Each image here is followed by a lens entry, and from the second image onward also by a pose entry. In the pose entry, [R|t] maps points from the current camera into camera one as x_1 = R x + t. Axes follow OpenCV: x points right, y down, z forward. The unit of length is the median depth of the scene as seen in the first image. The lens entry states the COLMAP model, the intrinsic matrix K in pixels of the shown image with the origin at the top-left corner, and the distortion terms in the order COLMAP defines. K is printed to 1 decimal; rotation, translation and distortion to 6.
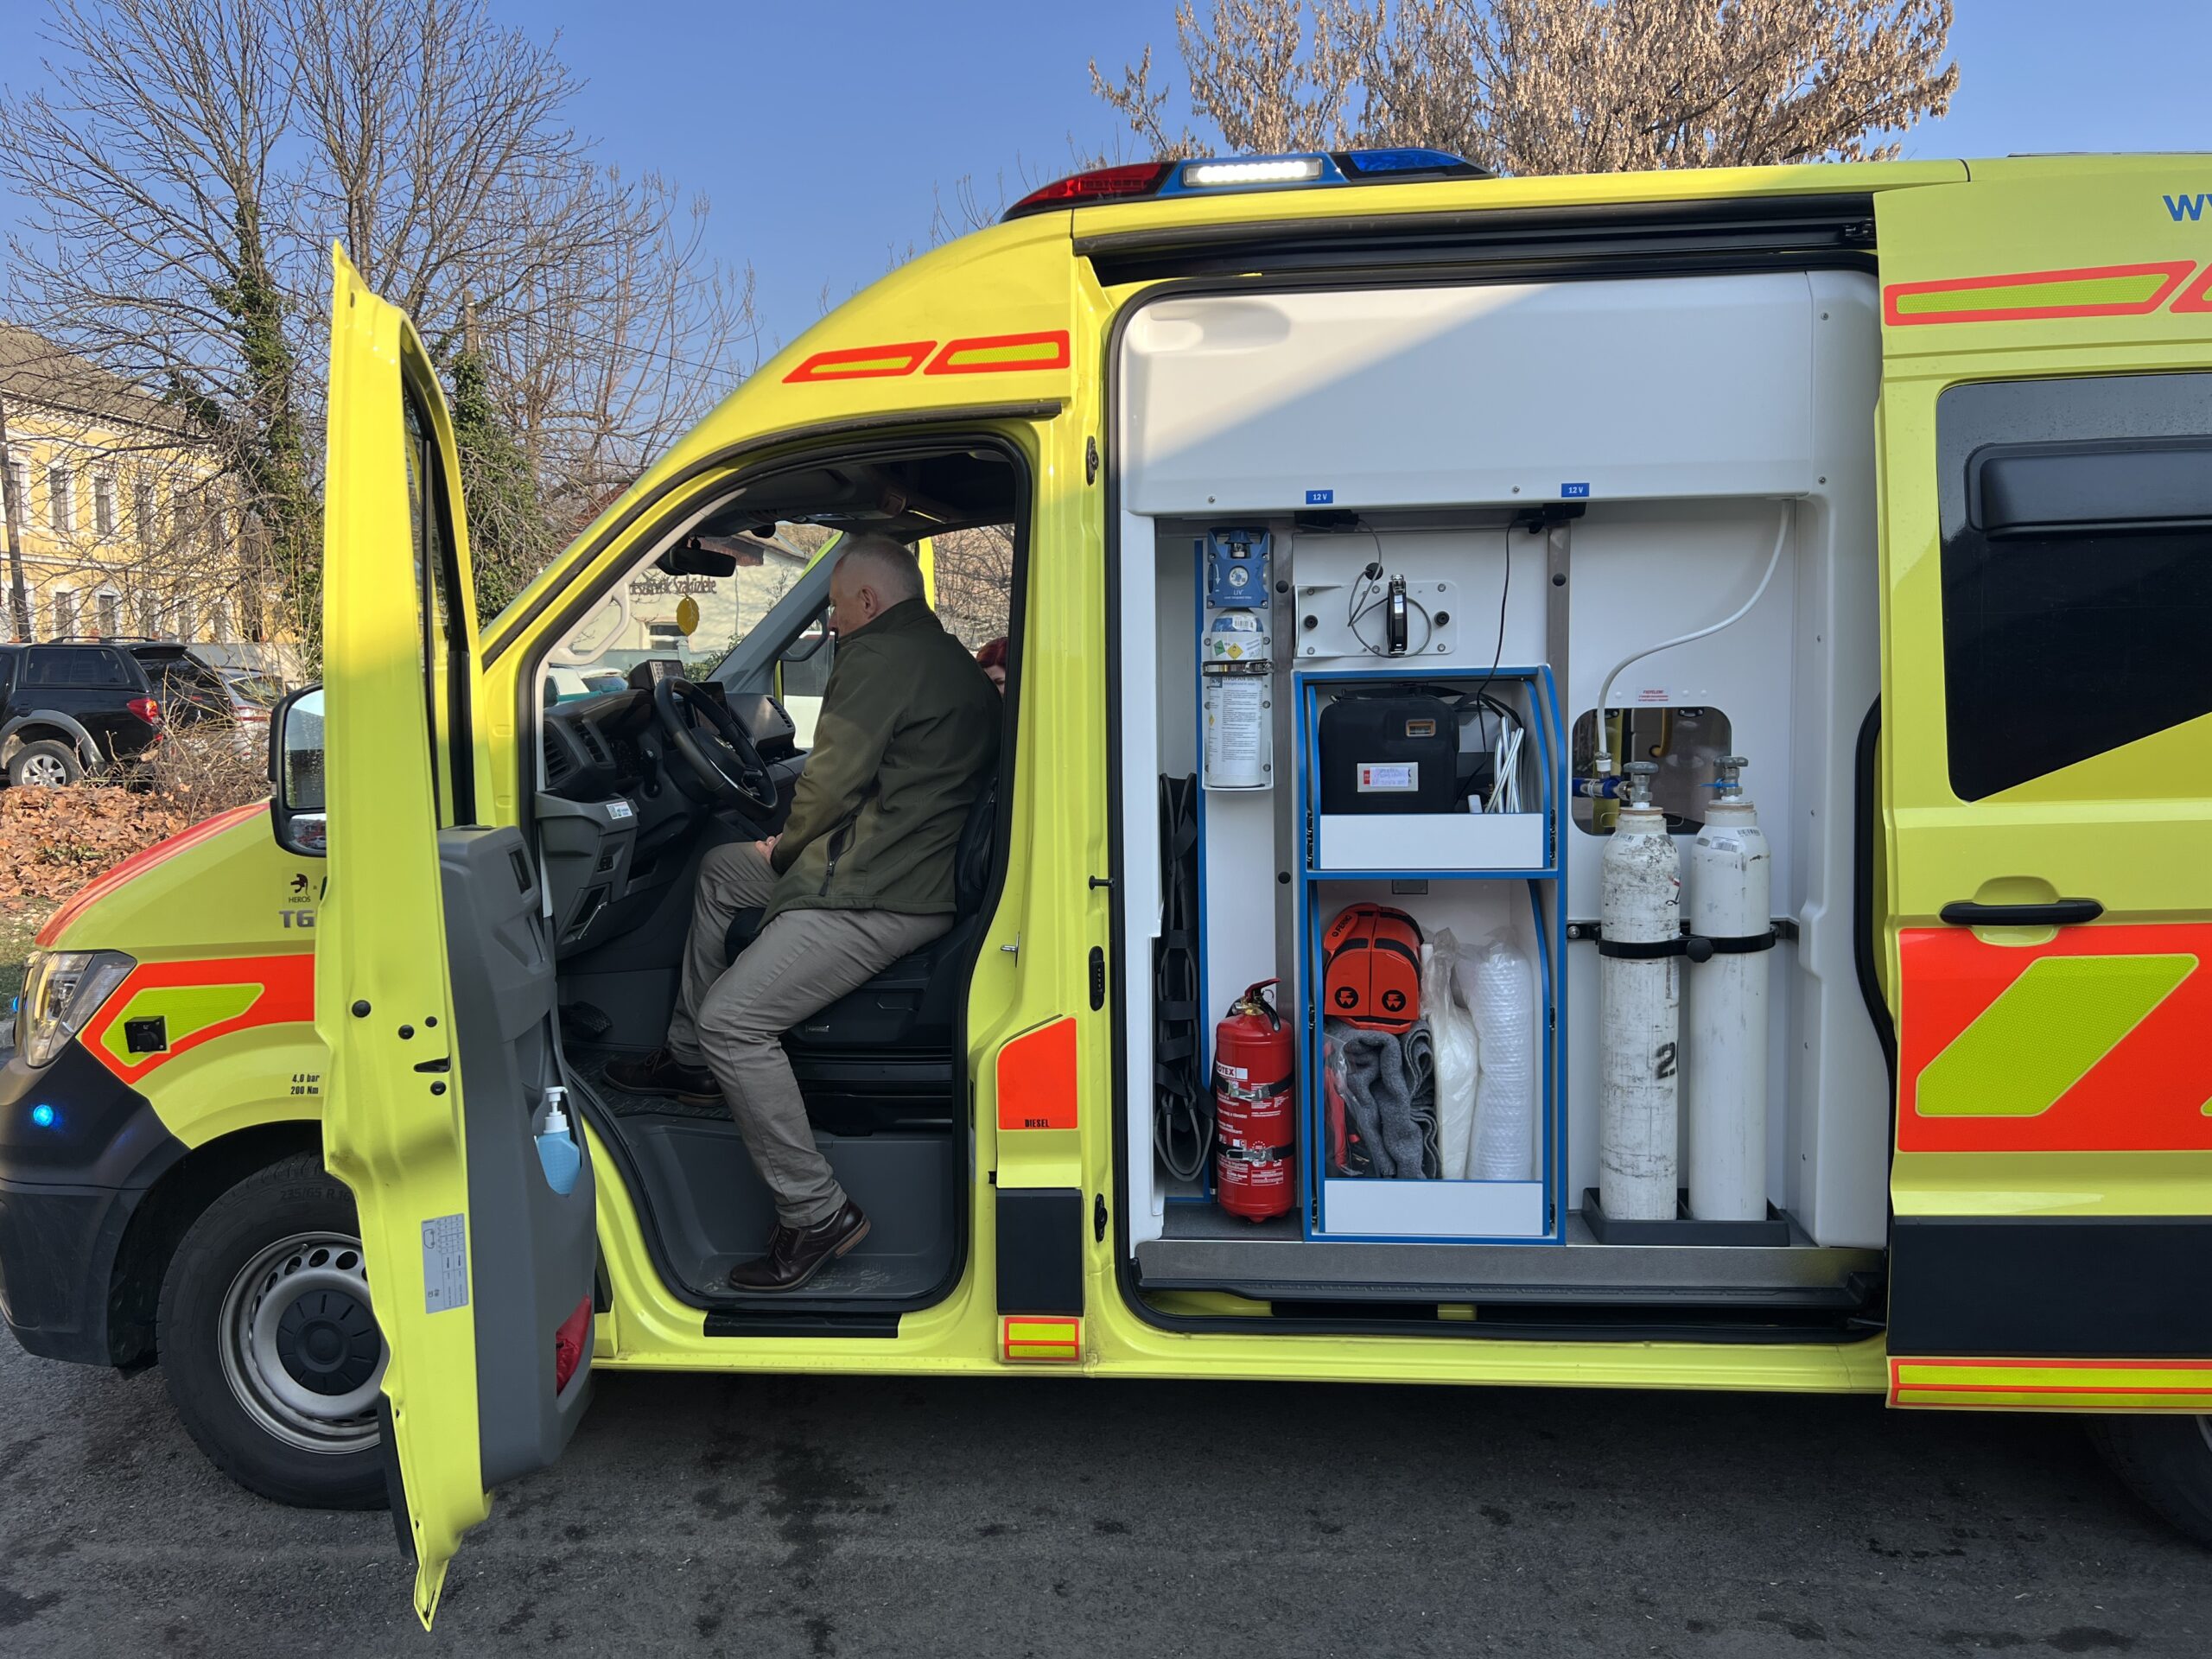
lens RADIAL K [[1659.0, 0, 1101.7], [0, 1659.0, 840.6], [0, 0, 1]] dist [0.051278, -0.053290]
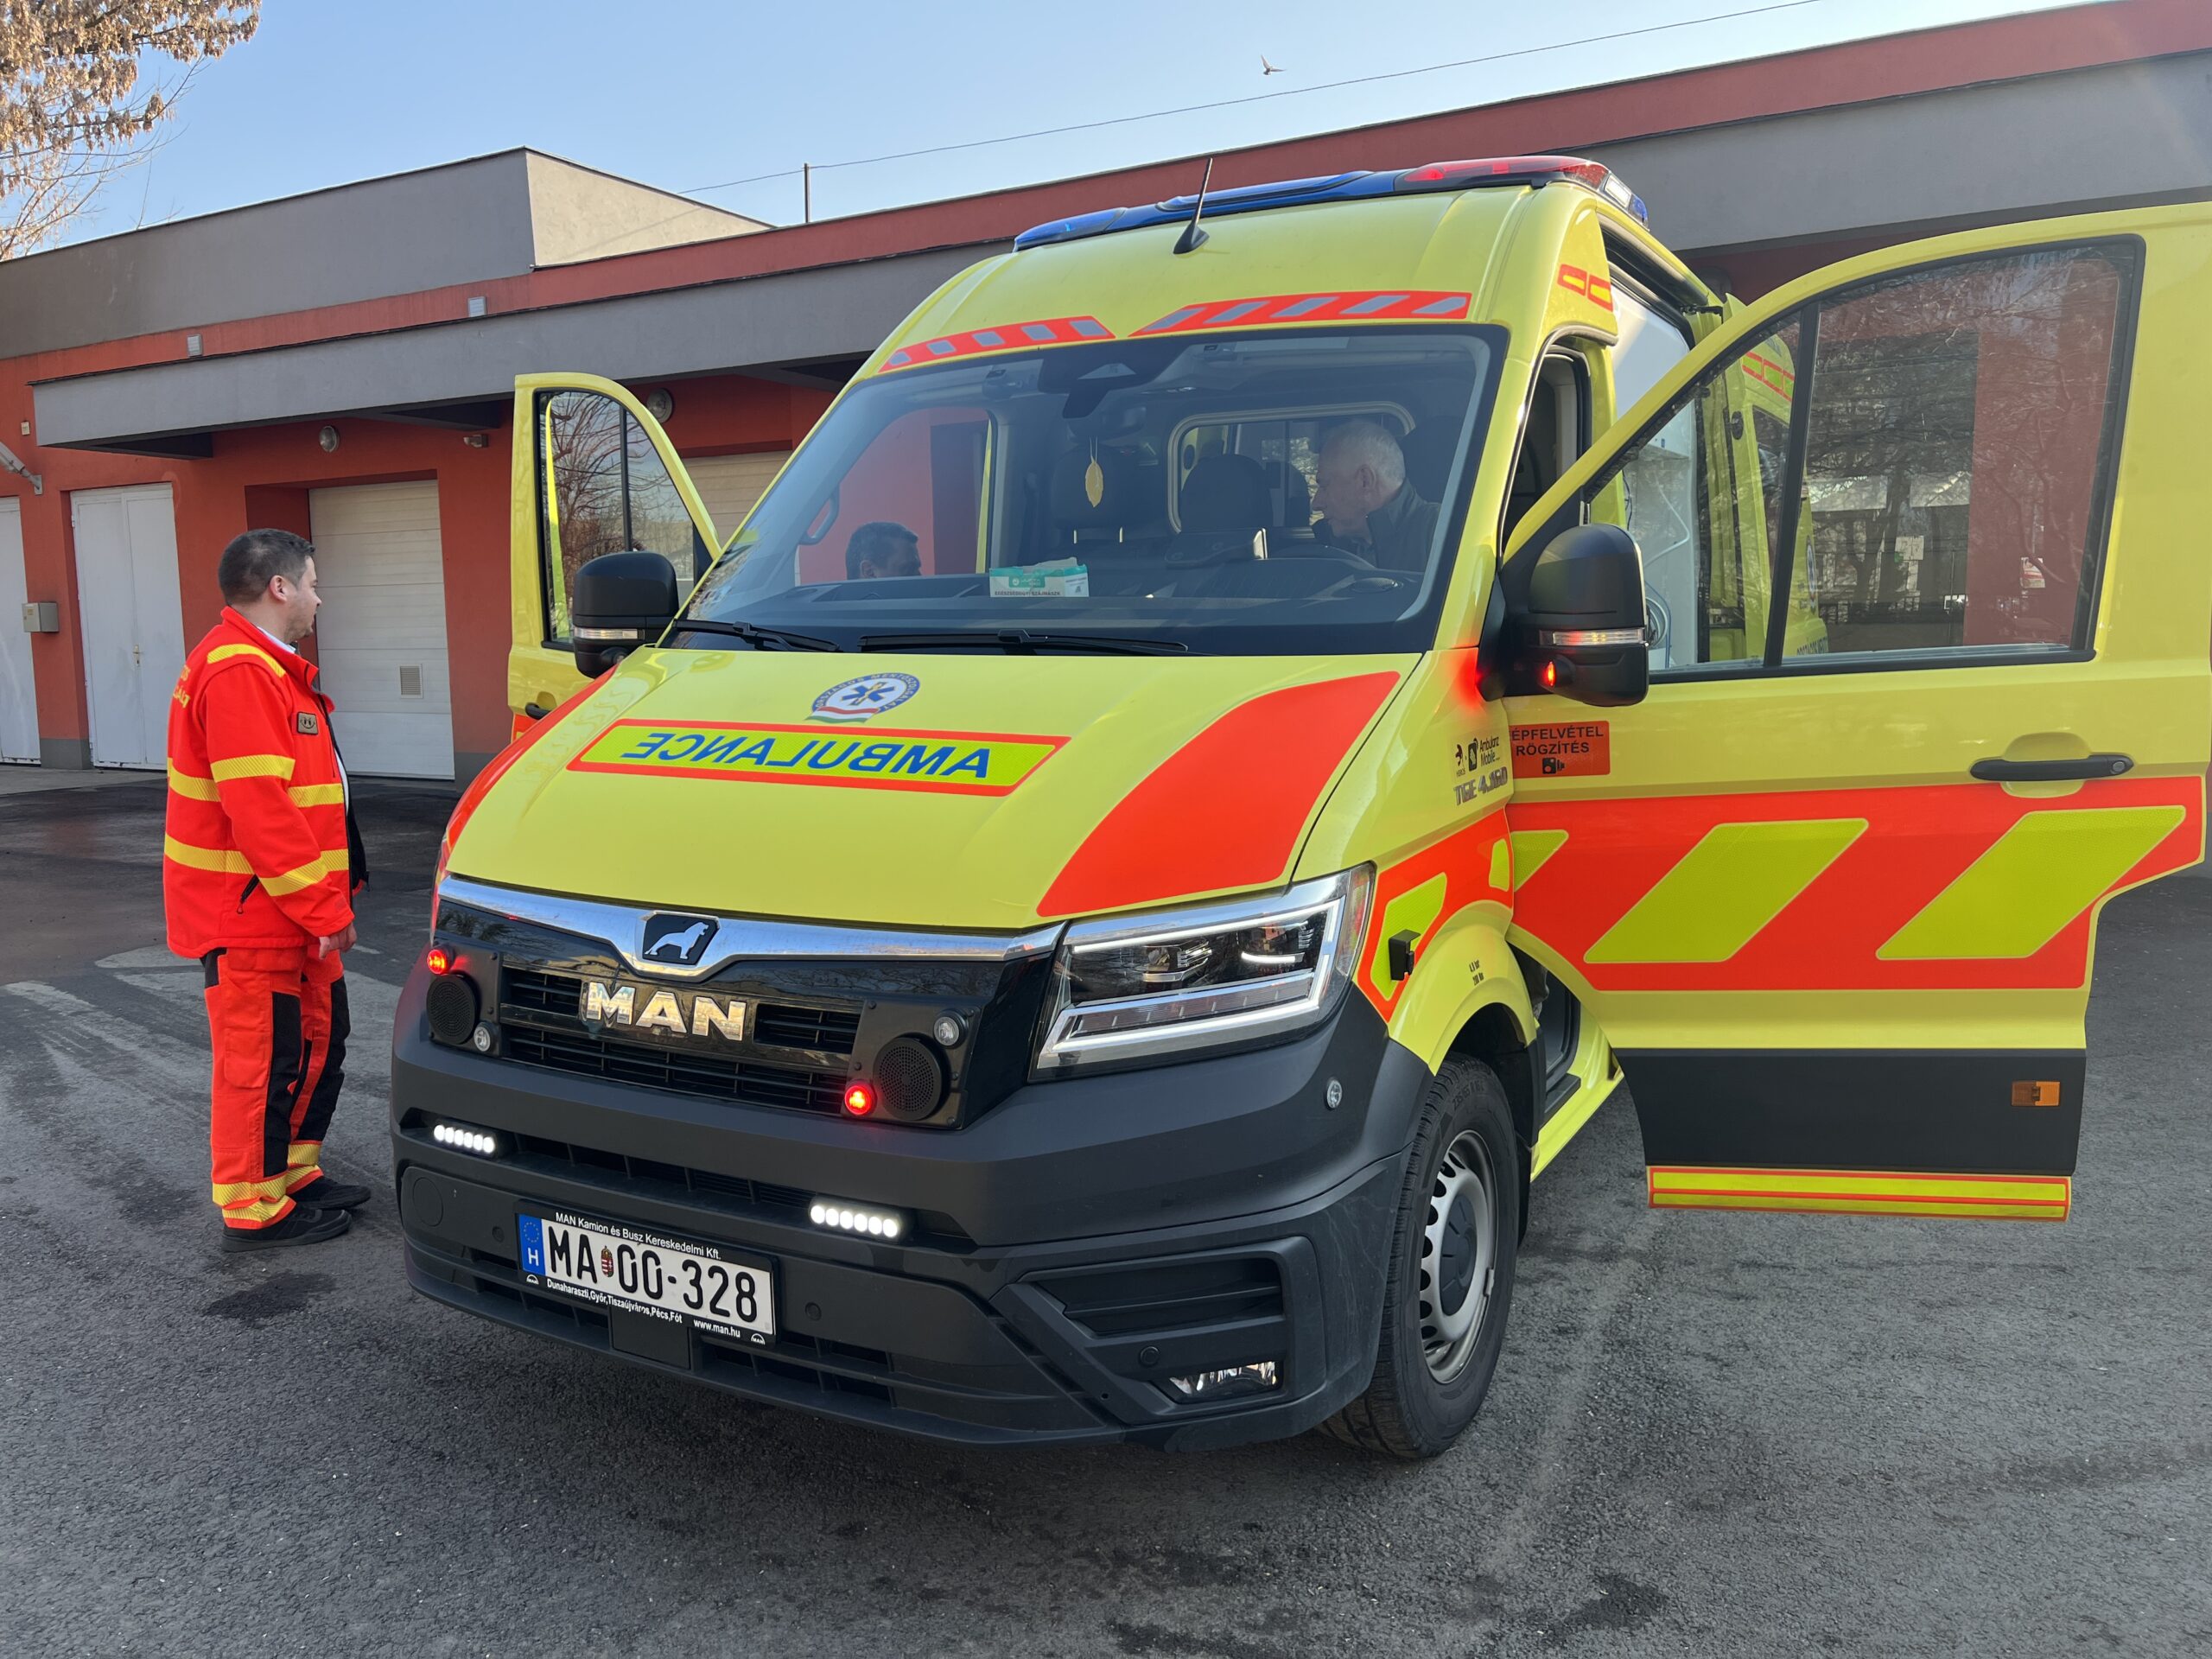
lens RADIAL K [[1659.0, 0, 1112.2], [0, 1659.0, 824.8], [0, 0, 1]] dist [0.051278, -0.053290]
pose [[0.403224, -0.107300, 0.908789, -1.374711], [0.094165, 0.992695, 0.075427, -0.022221], [-0.910244, 0.055163, 0.410382, 0.799396]]
